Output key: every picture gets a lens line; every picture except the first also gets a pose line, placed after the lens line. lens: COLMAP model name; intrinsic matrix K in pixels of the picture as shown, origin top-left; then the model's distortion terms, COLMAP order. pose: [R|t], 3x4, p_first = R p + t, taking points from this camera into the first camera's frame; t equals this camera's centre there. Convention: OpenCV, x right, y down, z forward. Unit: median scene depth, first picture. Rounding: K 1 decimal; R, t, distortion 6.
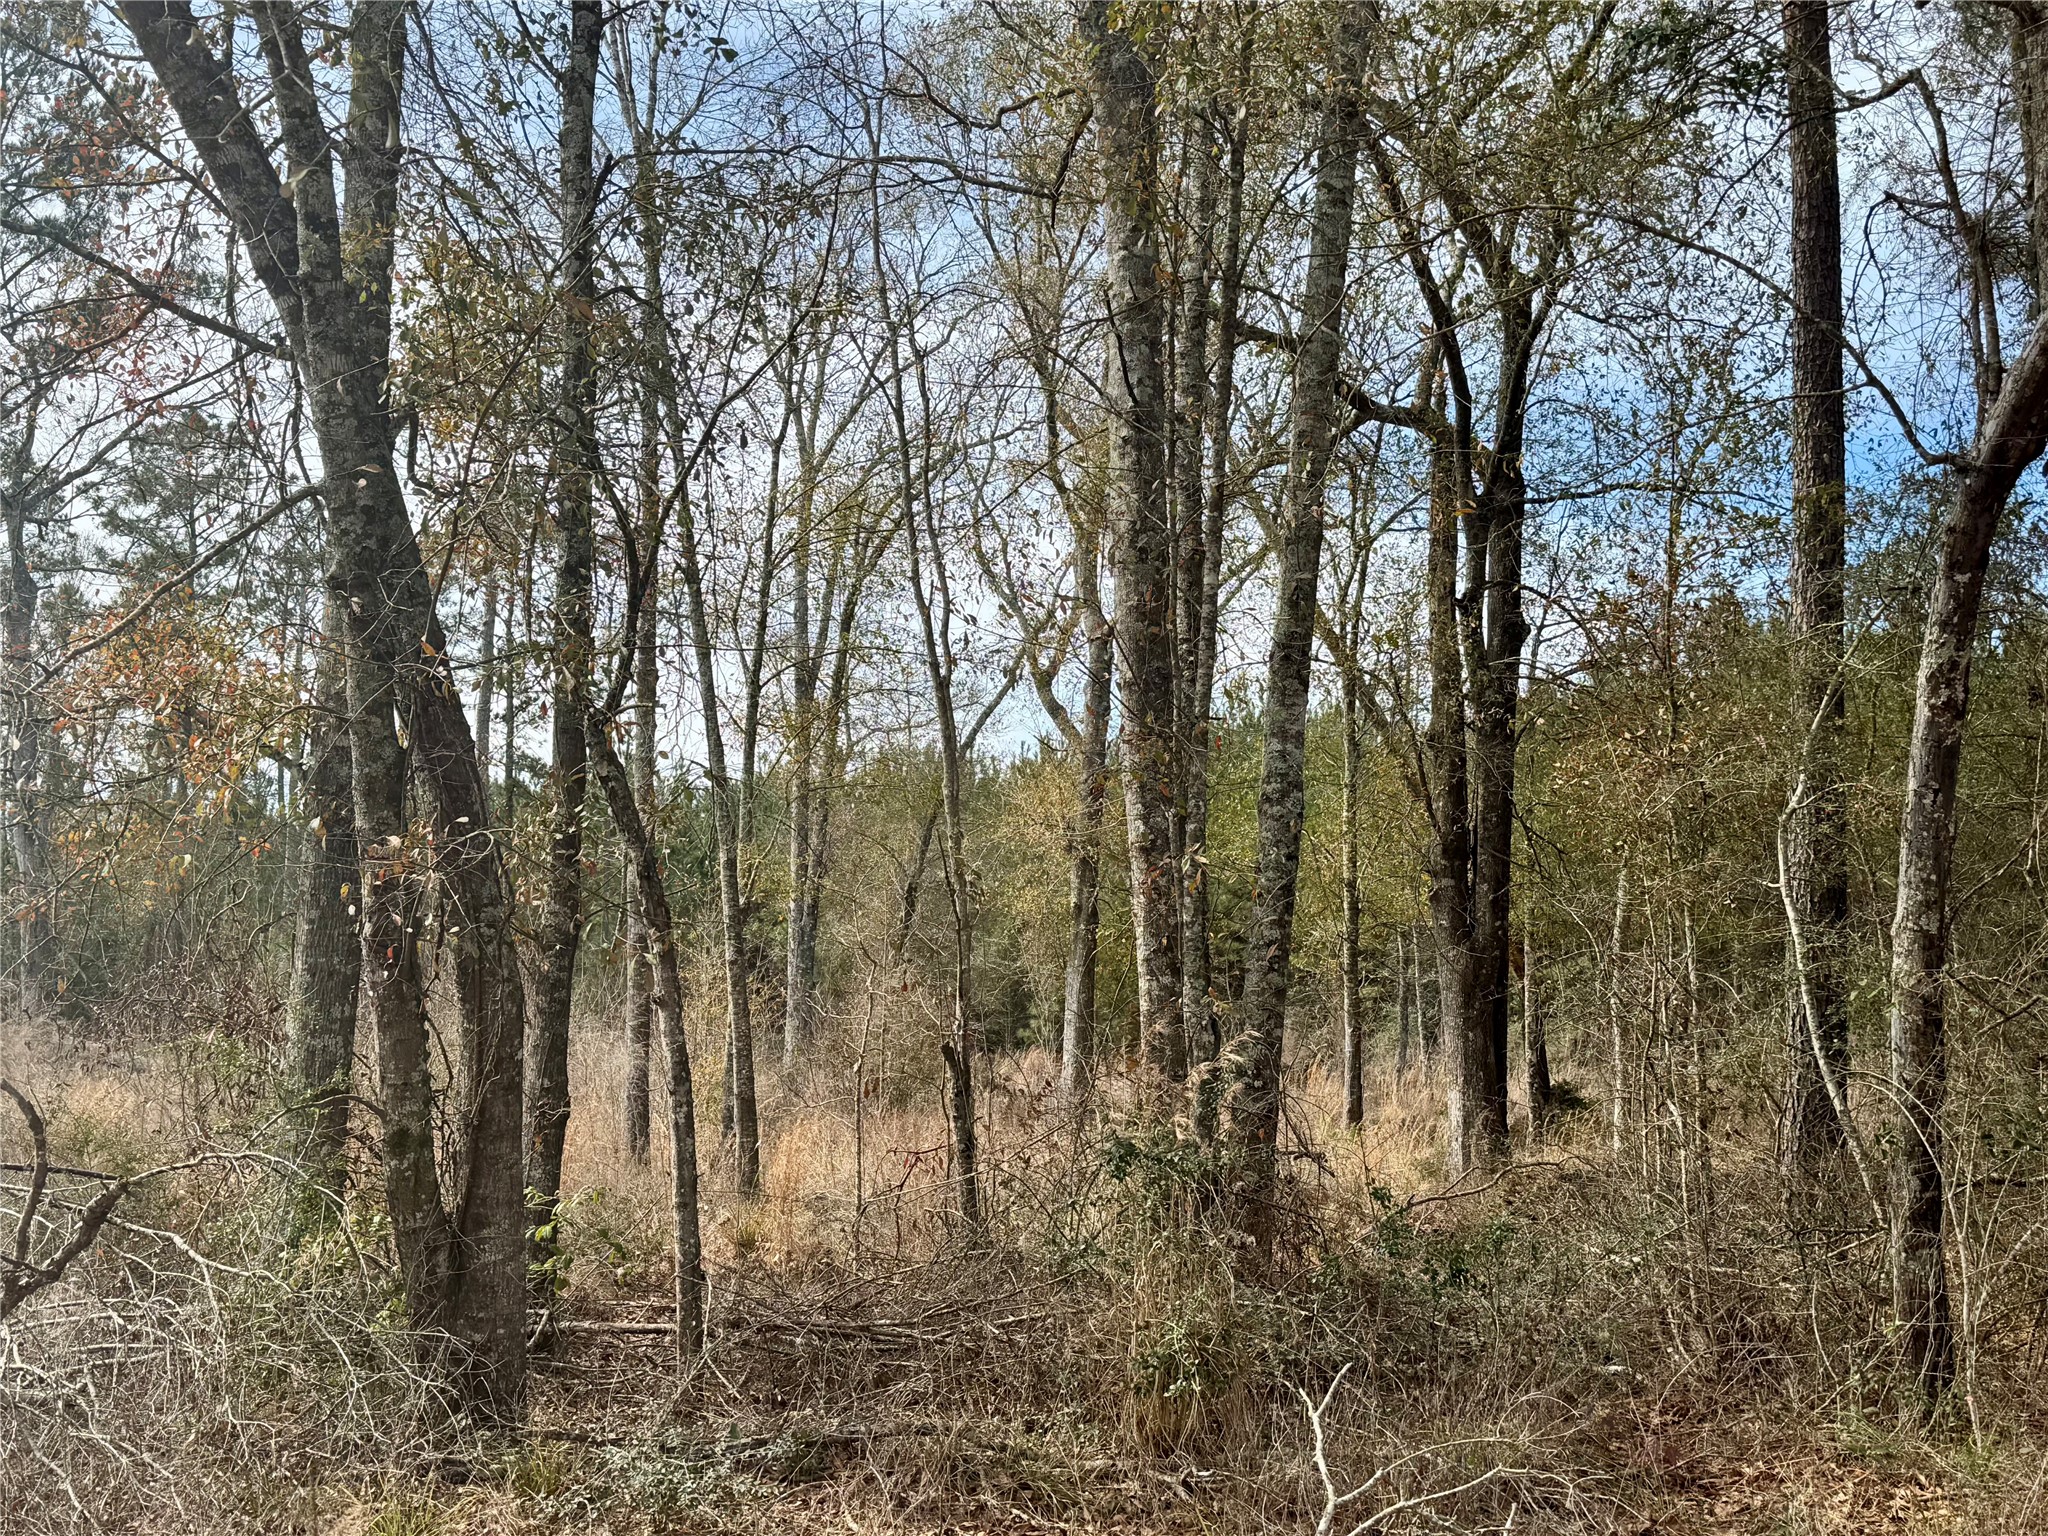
lens RADIAL K [[2313.1, 0, 1024.0], [0, 2313.1, 768.0], [0, 0, 1]] dist [0.131708, 0.000698]
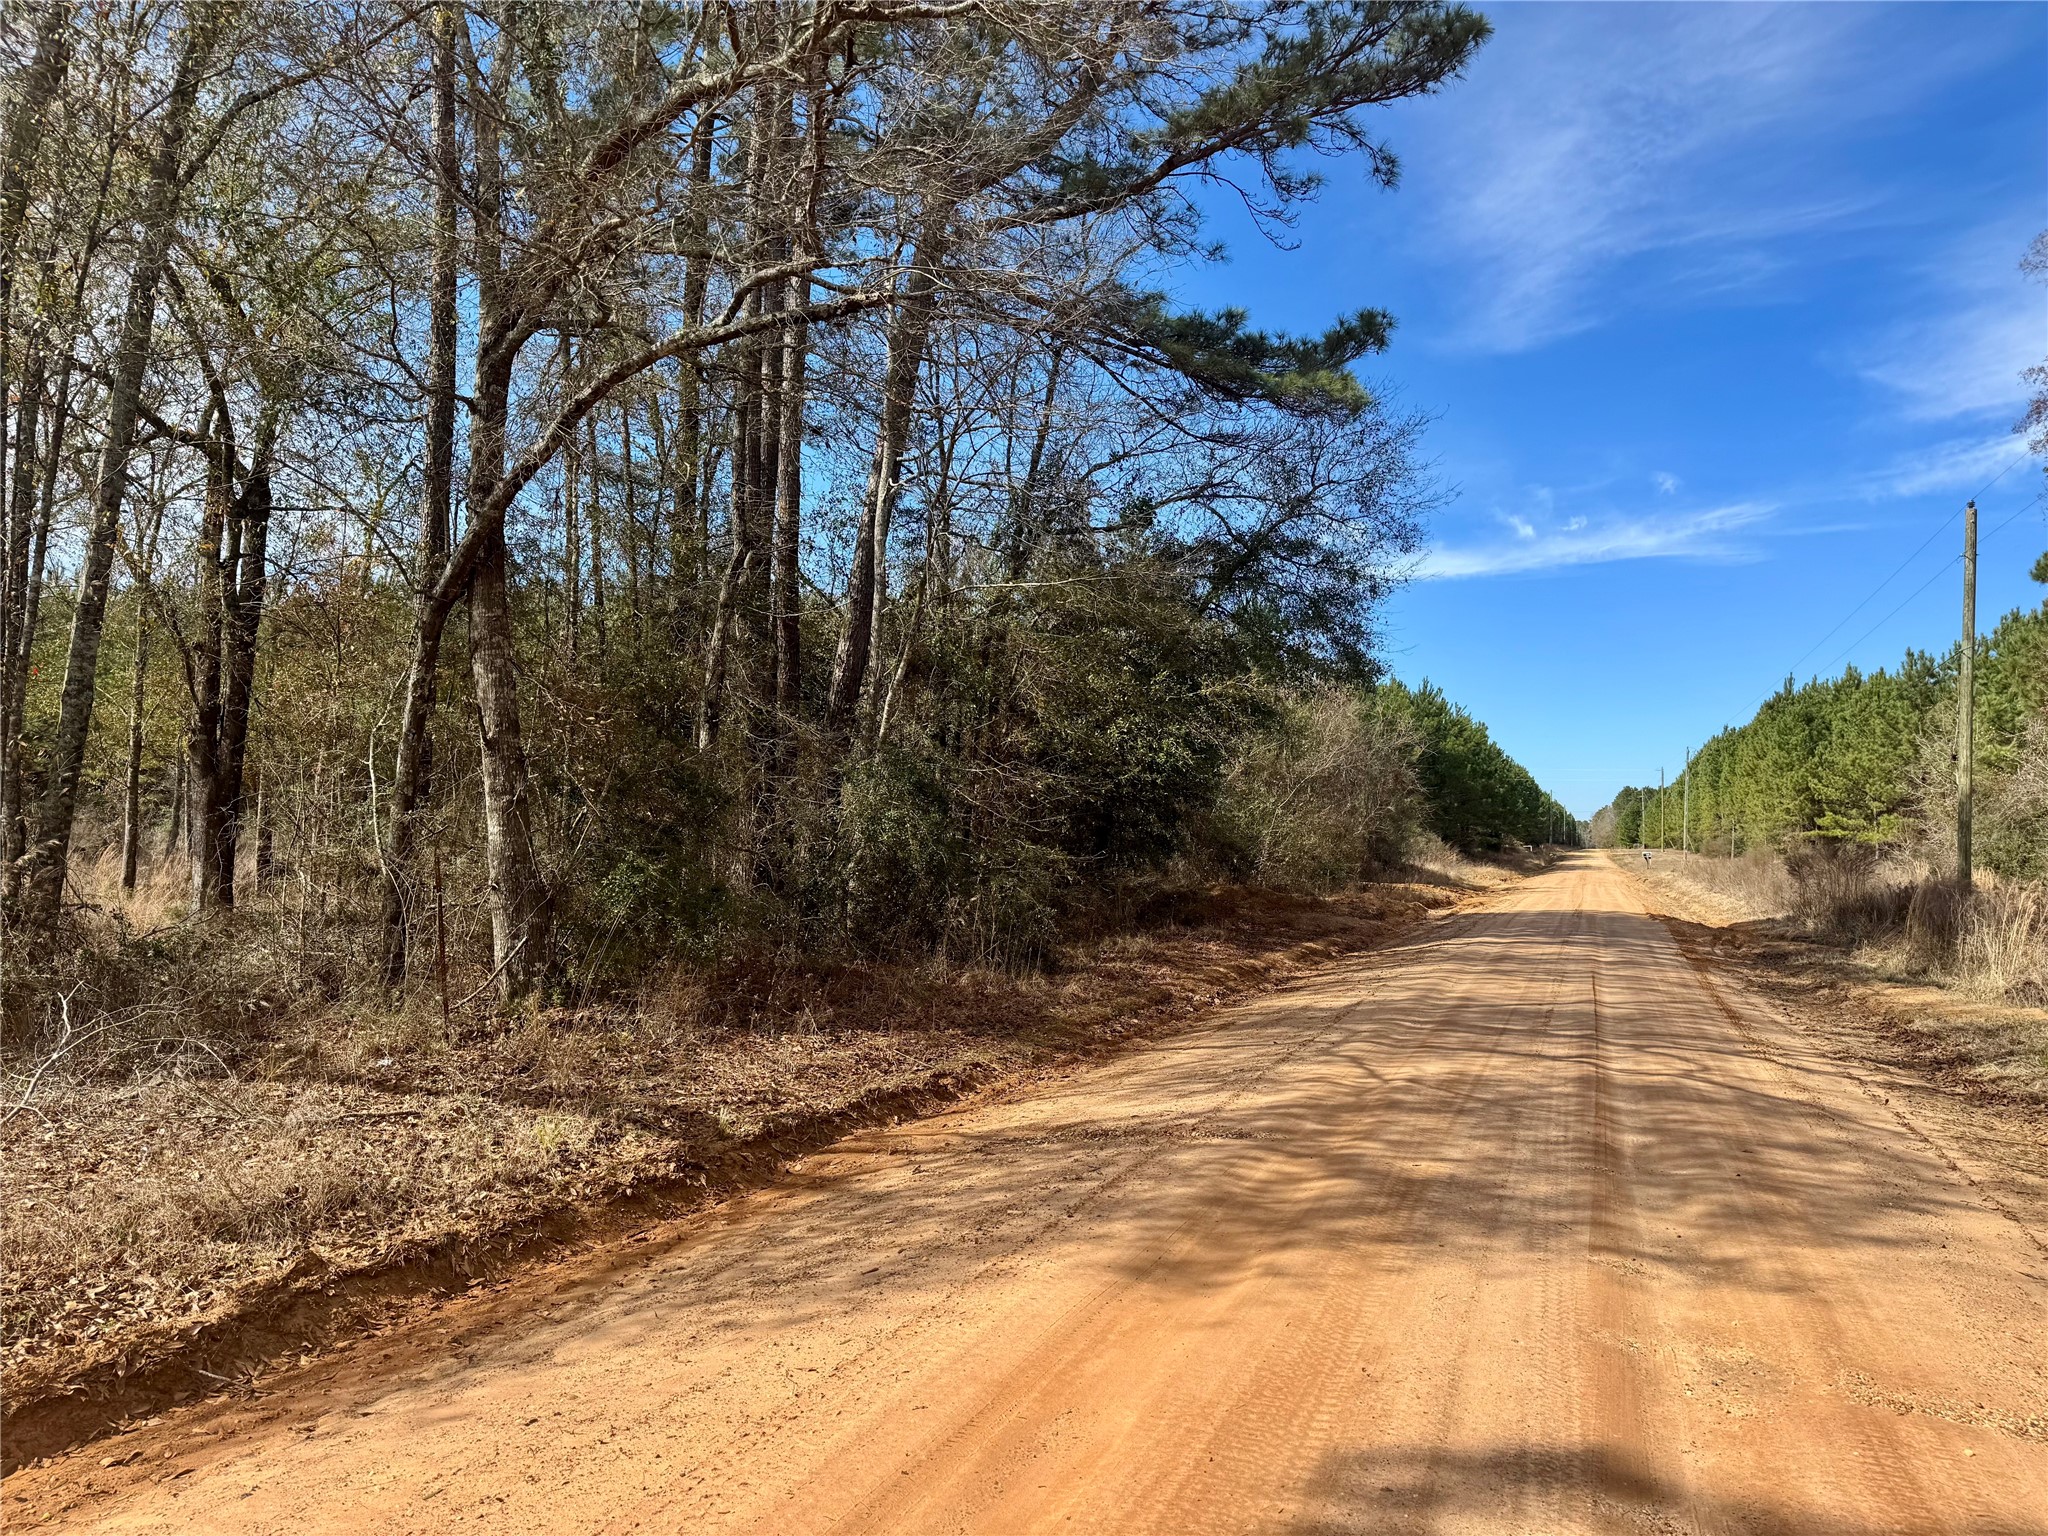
lens RADIAL K [[1440.9, 0, 1039.1], [0, 1440.9, 772.1], [0, 0, 1]] dist [0.043240, -0.065010]
pose [[0.768398, 0.039554, 0.638749, -0.011344], [-0.086613, 0.995333, 0.042557, -0.018413], [-0.634084, -0.088025, 0.768237, -0.128606]]
